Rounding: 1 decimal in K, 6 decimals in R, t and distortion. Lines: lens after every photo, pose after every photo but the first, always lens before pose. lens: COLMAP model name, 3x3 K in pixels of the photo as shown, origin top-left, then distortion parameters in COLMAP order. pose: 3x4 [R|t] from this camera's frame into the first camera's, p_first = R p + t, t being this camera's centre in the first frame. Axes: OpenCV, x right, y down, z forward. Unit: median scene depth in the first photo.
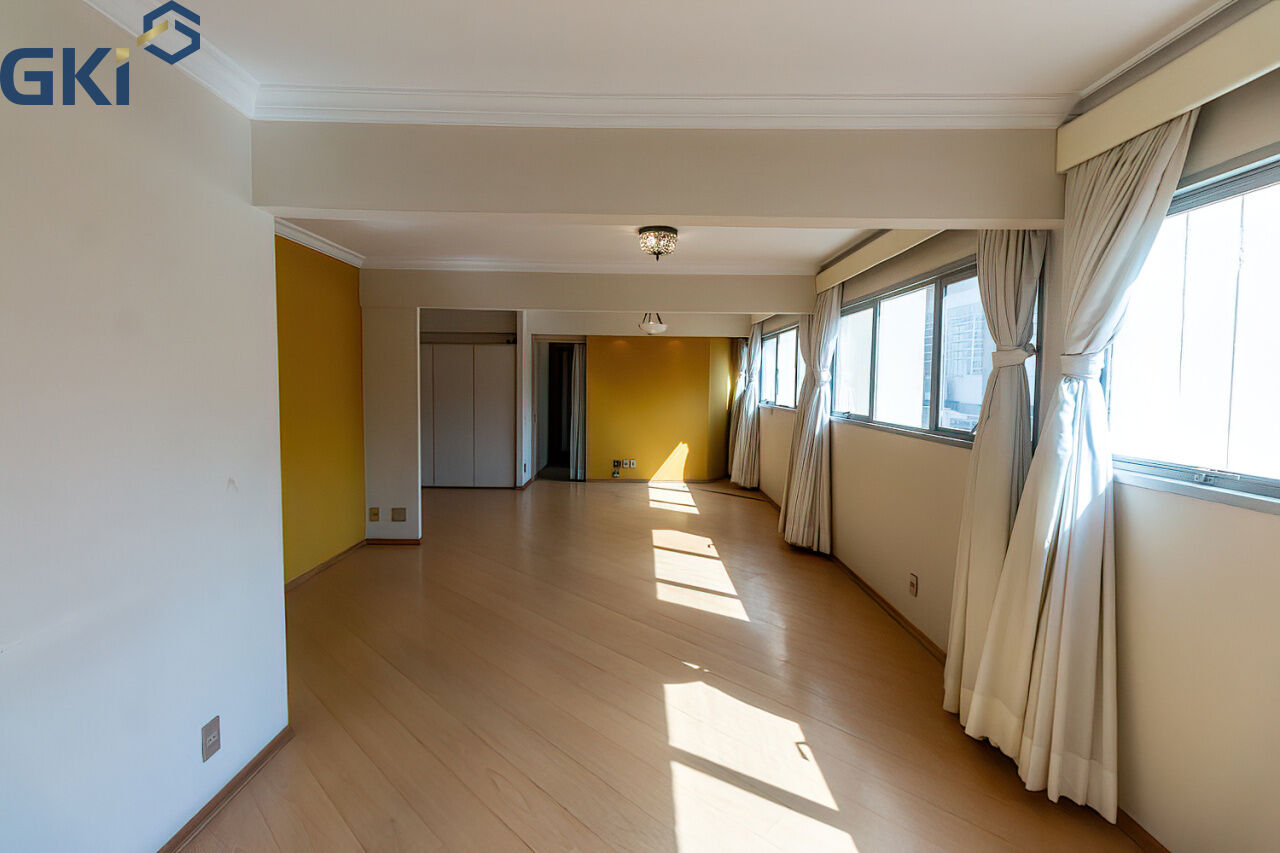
lens RADIAL K [[575.5, 0, 640.4], [0, 575.5, 413.0], [0, 0, 1]] dist [0.018135, 0.000003]
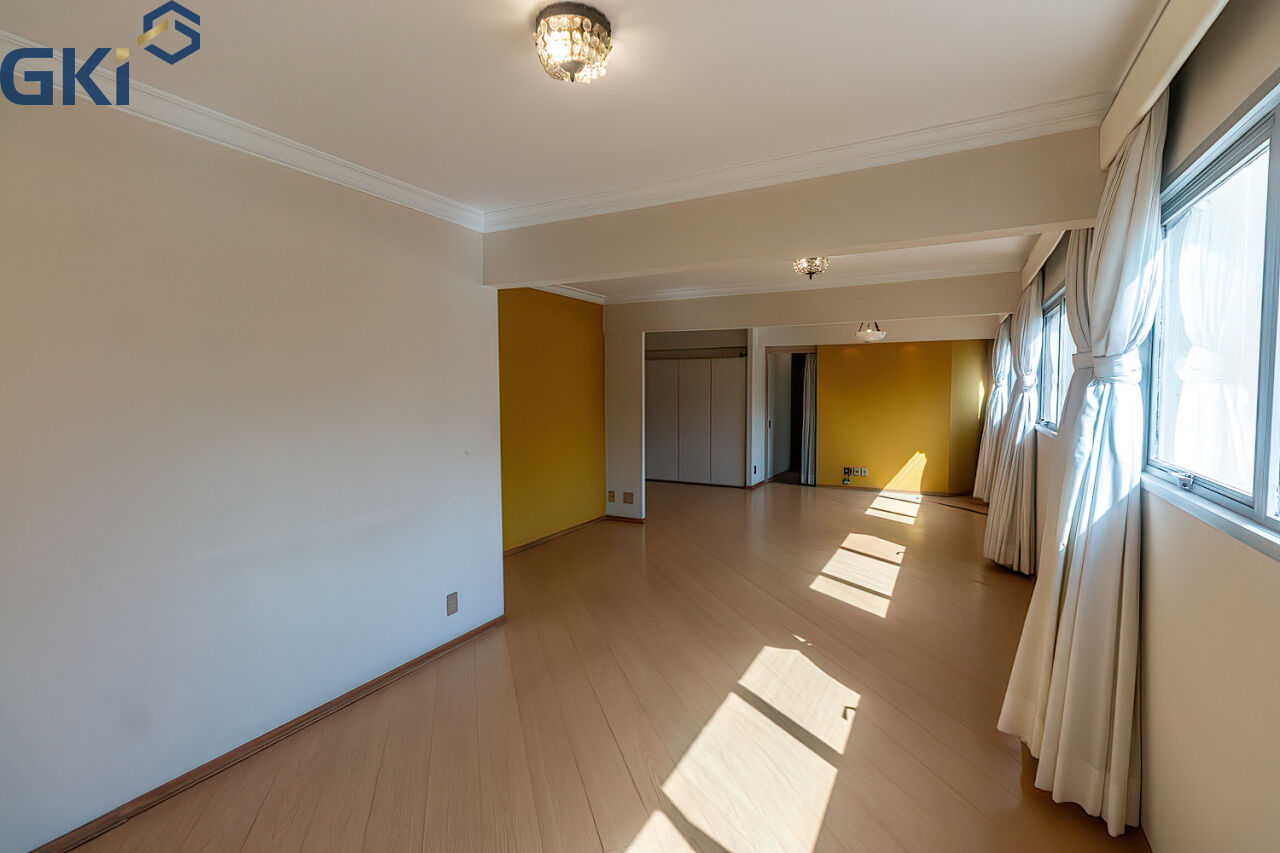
lens RADIAL K [[578.3, 0, 659.8], [0, 578.3, 414.9], [0, 0, 1]] dist [0.042598, 0.000109]
pose [[0.889728, 0.006329, -0.456446, 0.142893], [-0.011891, 0.999886, -0.009316, 0.004096], [0.456335, 0.013716, 0.889702, -0.060666]]
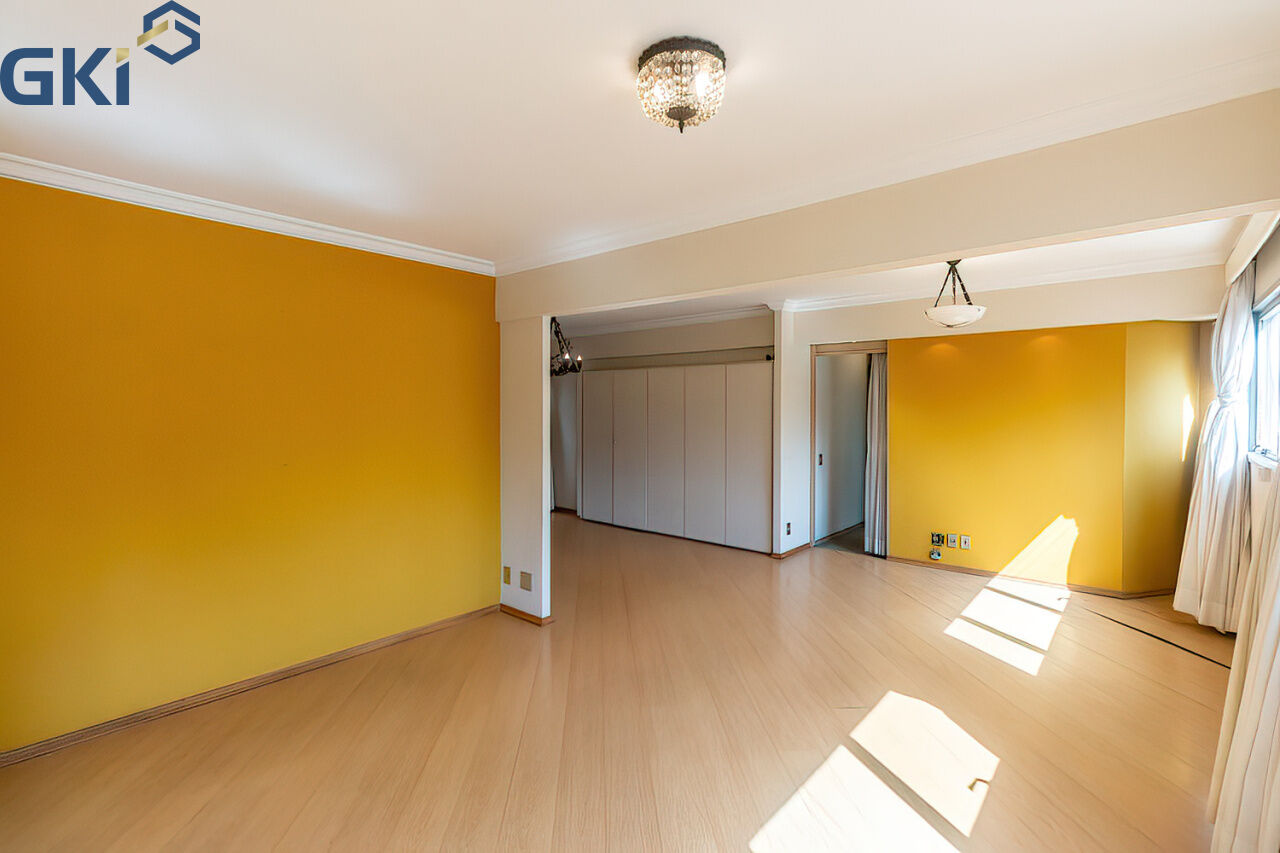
lens RADIAL K [[579.5, 0, 635.3], [0, 579.5, 415.8], [0, 0, 1]] dist [-0.003053, -0.000117]
pose [[0.752748, -0.002471, -0.658304, 0.140848], [-0.026858, 0.999045, -0.034462, -0.017167], [0.657760, 0.043622, 0.751963, 0.326246]]
